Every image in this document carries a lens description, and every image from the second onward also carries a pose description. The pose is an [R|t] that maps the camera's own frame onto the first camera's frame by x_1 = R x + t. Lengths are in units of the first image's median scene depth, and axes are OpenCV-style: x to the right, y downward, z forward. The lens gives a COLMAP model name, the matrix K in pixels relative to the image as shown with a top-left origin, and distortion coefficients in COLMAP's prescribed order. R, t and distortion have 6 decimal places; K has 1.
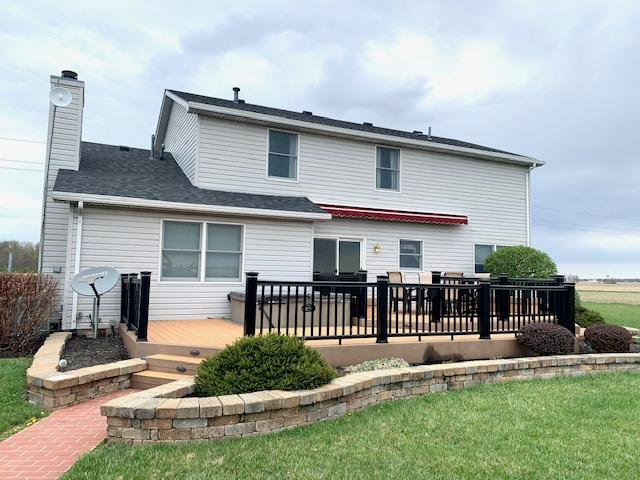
lens RADIAL K [[487.3, 0, 323.9], [0, 487.3, 240.1], [0, 0, 1]] dist [0.035434, -0.042594]
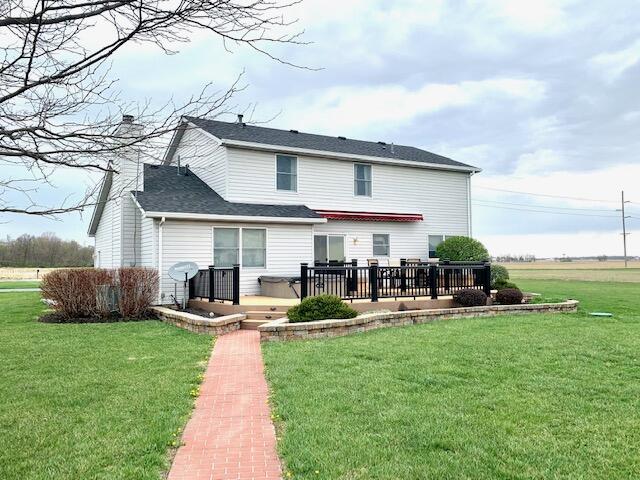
lens RADIAL K [[527.1, 0, 321.6], [0, 527.1, 241.3], [0, 0, 1]] dist [0.136007, 0.003658]
pose [[0.995190, -0.025052, 0.094706, -0.144069], [0.021695, 0.999105, 0.036310, -0.043919], [-0.095531, -0.034081, 0.994843, -0.498746]]
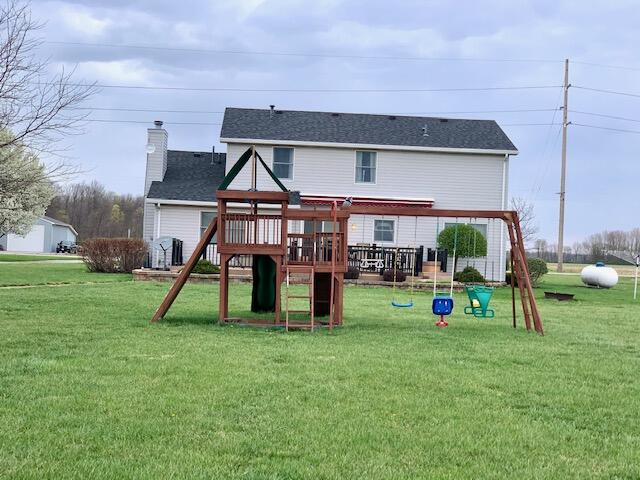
lens RADIAL K [[972.4, 0, 318.2], [0, 972.4, 240.2], [0, 0, 1]] dist [-0.057953, 0.000000]
pose [[0.924436, 0.015076, -0.381039, 1.271038], [0.005554, 0.998580, 0.052983, -0.107020], [0.381297, -0.051095, 0.923039, -1.897368]]
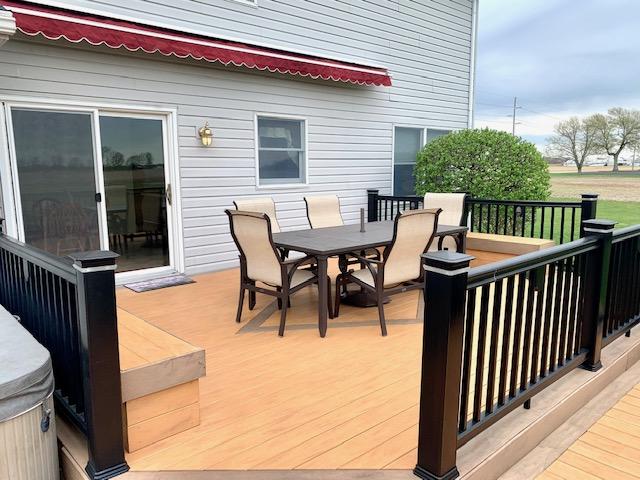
lens RADIAL K [[487.3, 0, 322.9], [0, 487.3, 241.5], [0, 0, 1]] dist [0.035434, -0.042594]
pose [[0.954155, -0.071301, 0.290696, 0.091041], [0.003925, 0.974109, 0.226045, 0.012397], [-0.299287, -0.214541, 0.929731, 0.662711]]
